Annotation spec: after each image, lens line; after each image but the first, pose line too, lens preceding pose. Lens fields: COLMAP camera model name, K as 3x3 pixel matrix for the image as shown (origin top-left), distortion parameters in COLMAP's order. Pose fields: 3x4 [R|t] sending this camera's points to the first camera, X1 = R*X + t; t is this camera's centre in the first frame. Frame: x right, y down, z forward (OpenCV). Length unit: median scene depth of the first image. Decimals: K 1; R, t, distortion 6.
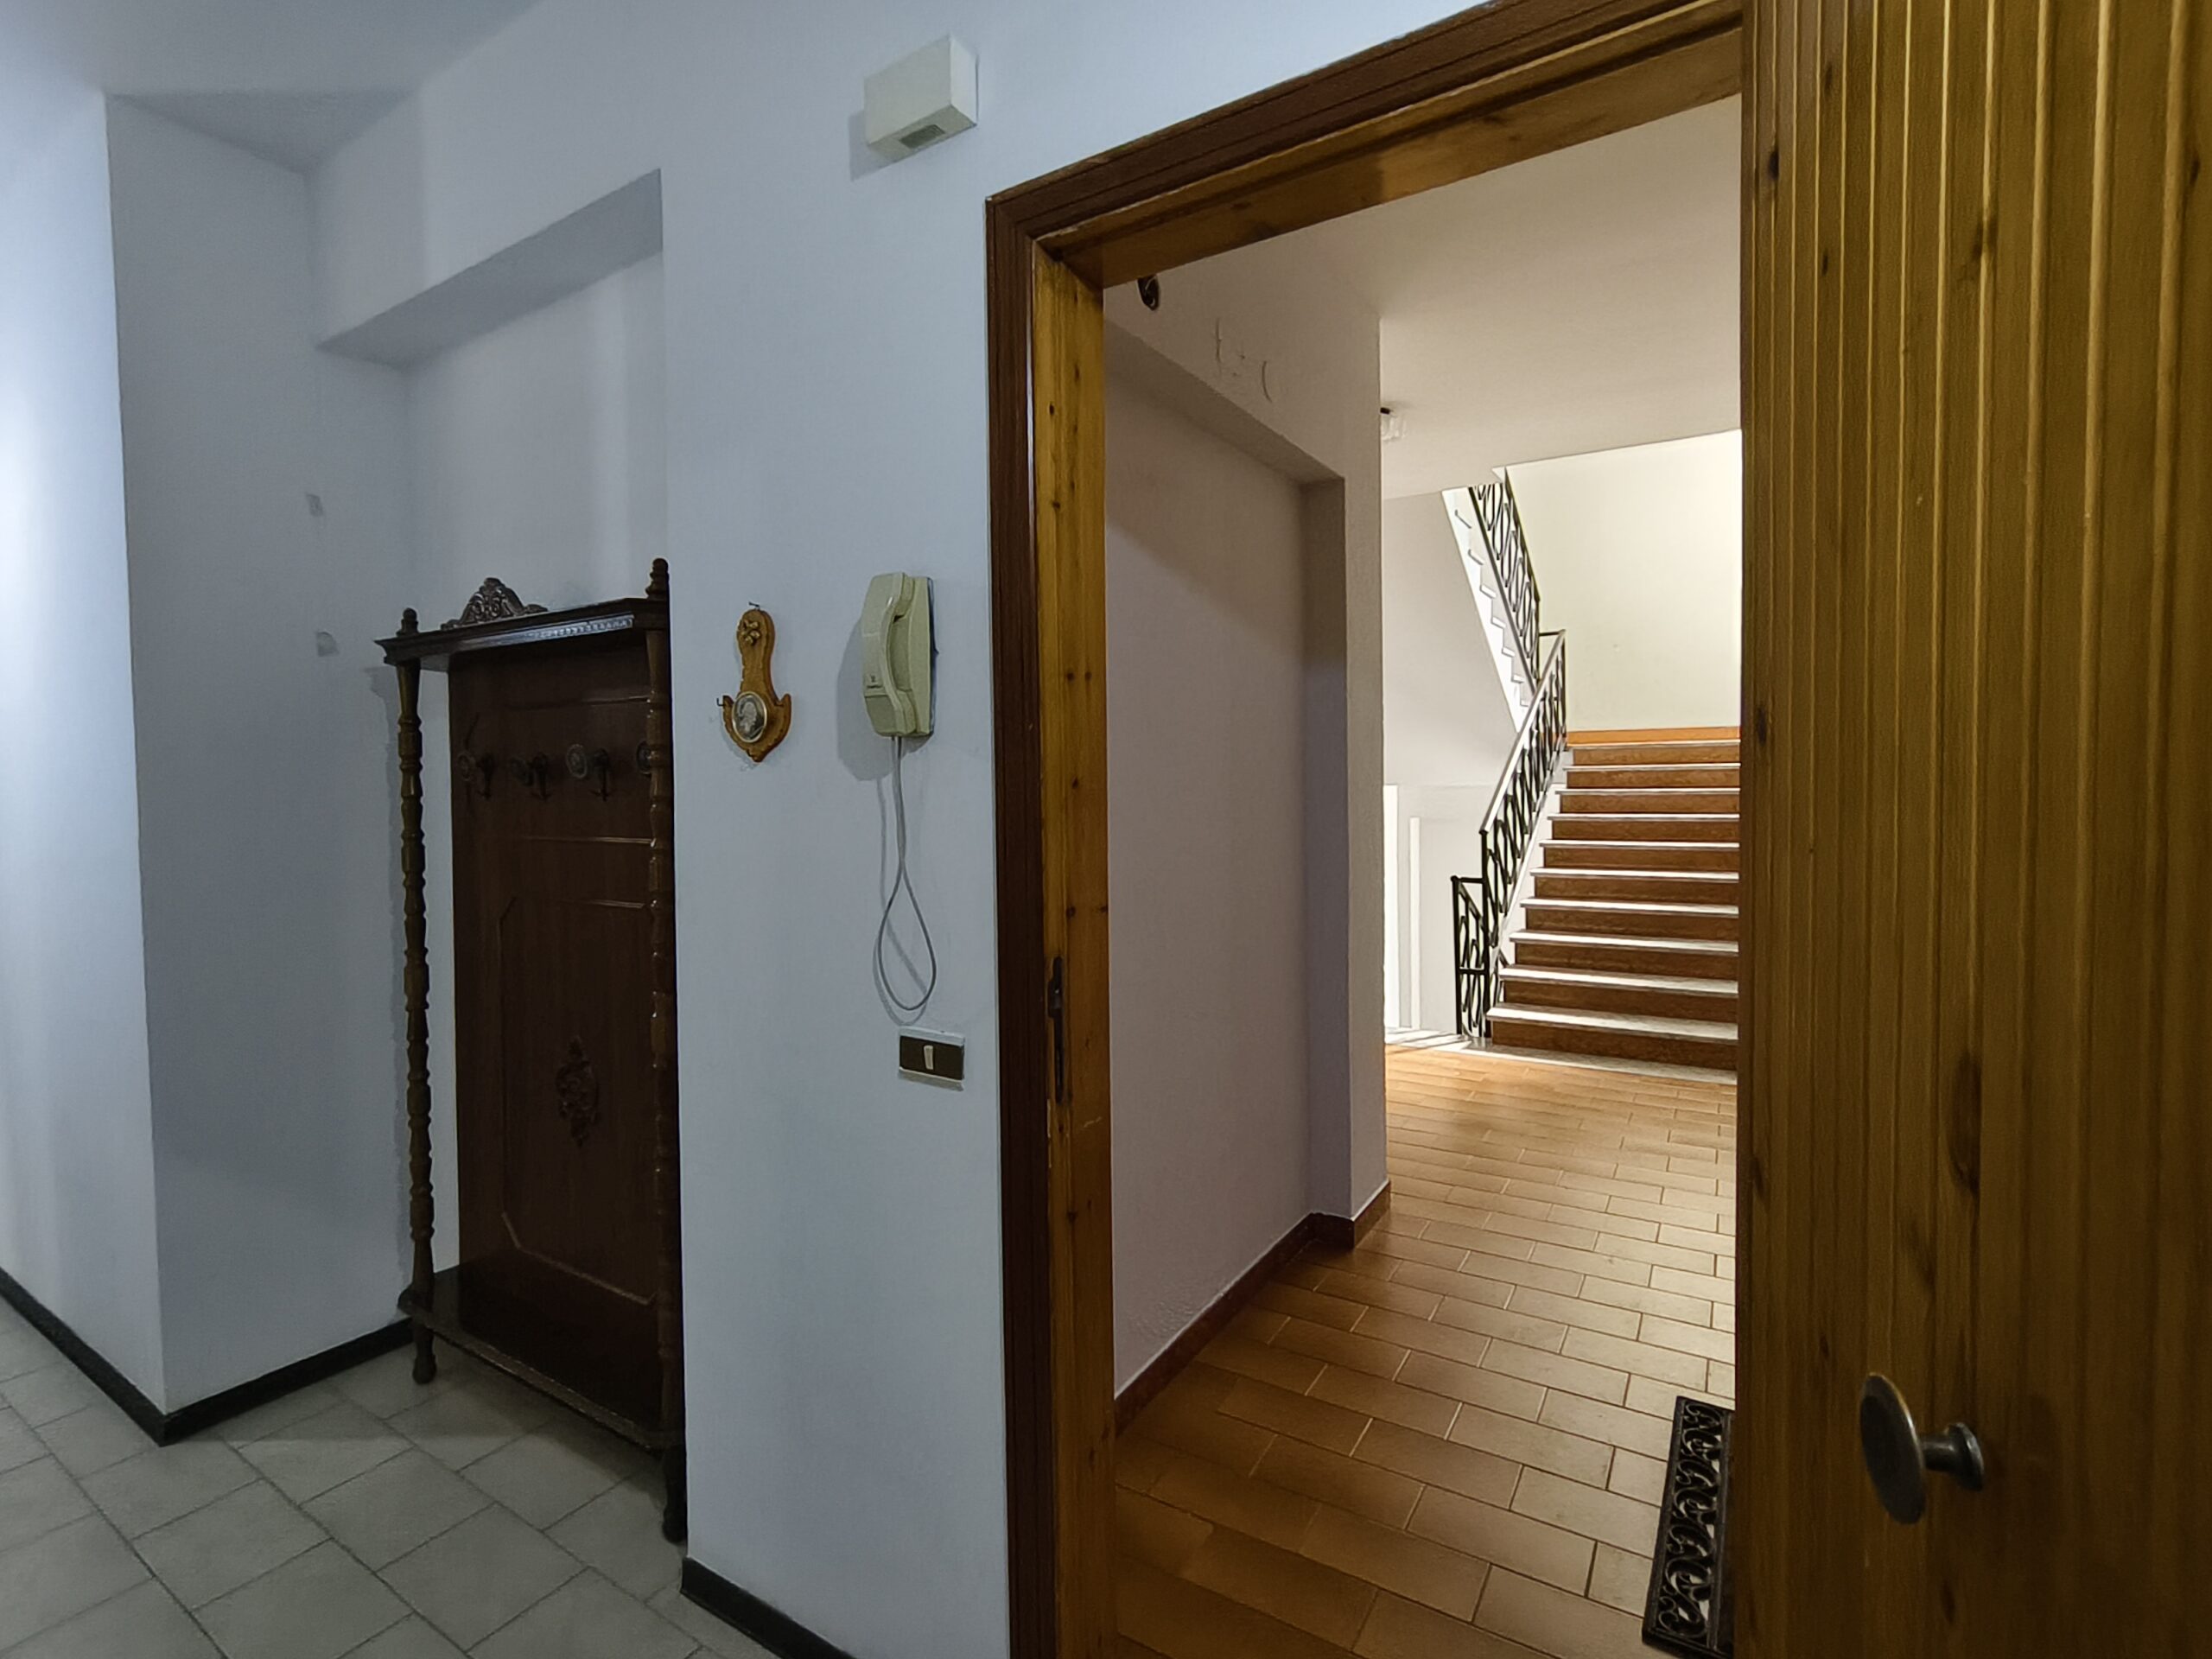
lens RADIAL K [[990.6, 0, 1120.7], [0, 990.6, 812.6], [0, 0, 1]] dist [0.000813, 0.000254]
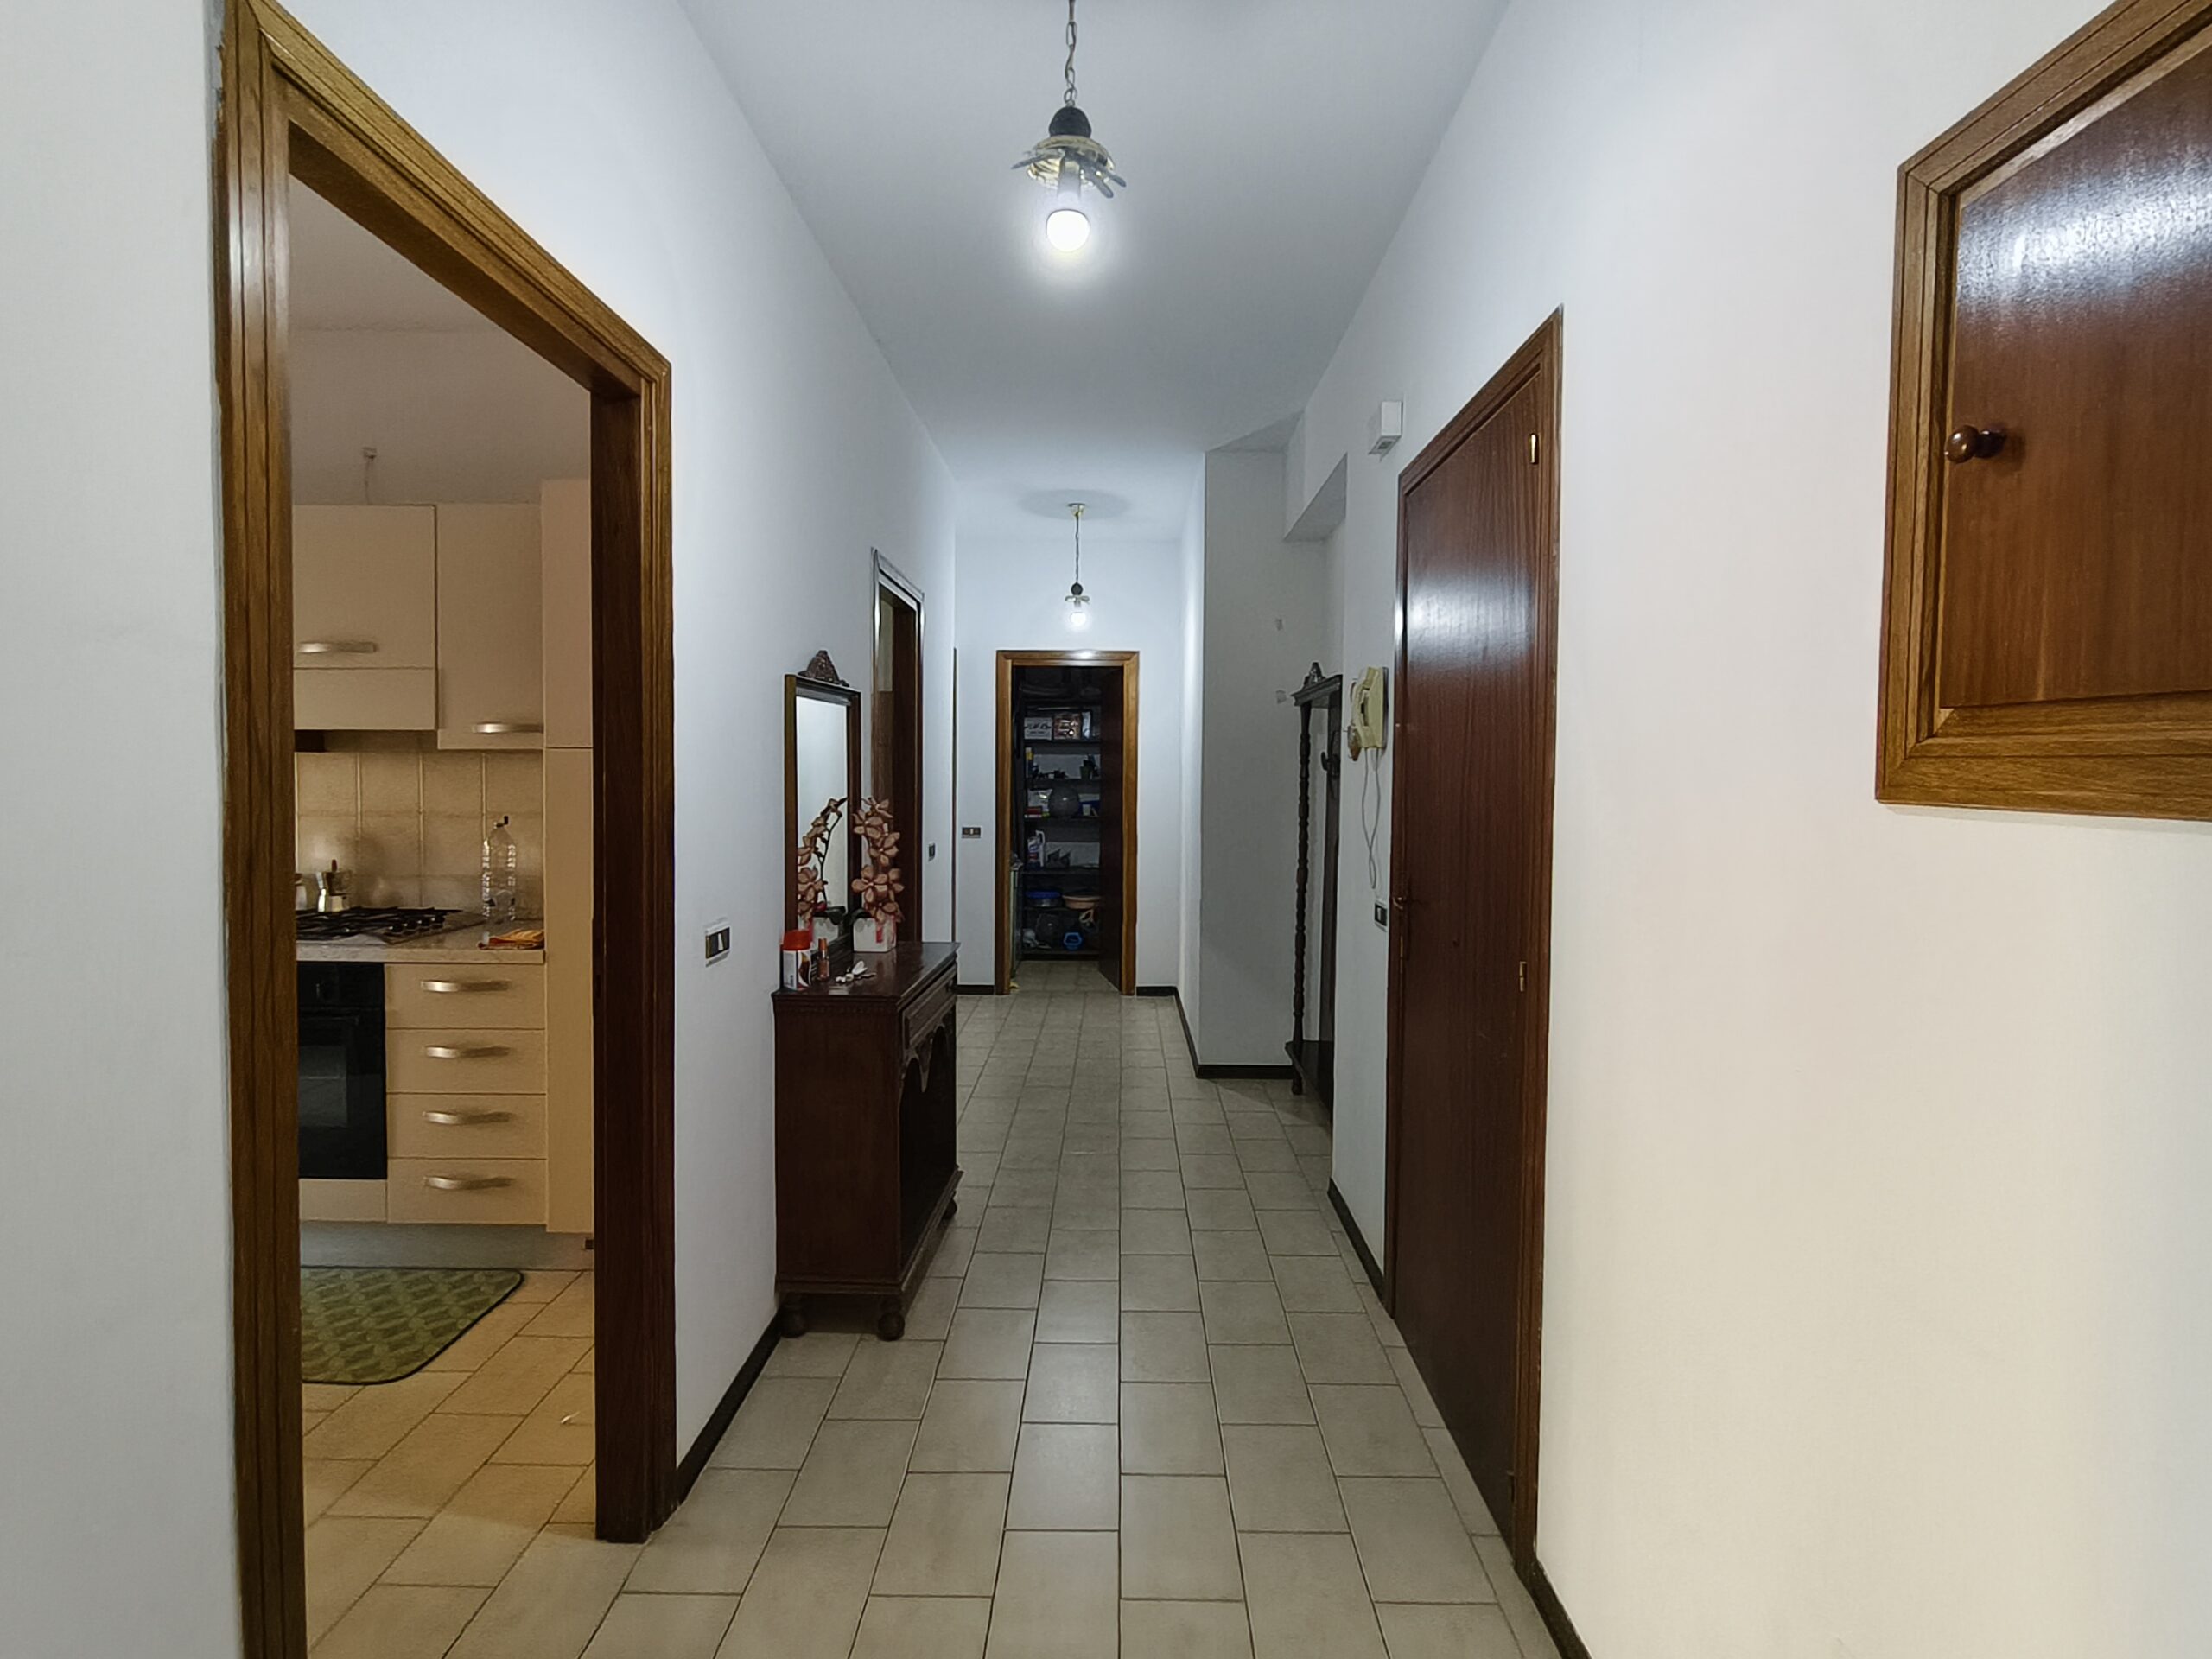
lens RADIAL K [[990.6, 0, 1120.7], [0, 990.6, 812.6], [0, 0, 1]] dist [0.000813, 0.000254]
pose [[0.520771, 0.053363, -0.852027, 0.688481], [-0.049000, 0.998268, 0.032573, 0.007167], [0.852289, 0.024786, 0.522484, -0.258324]]
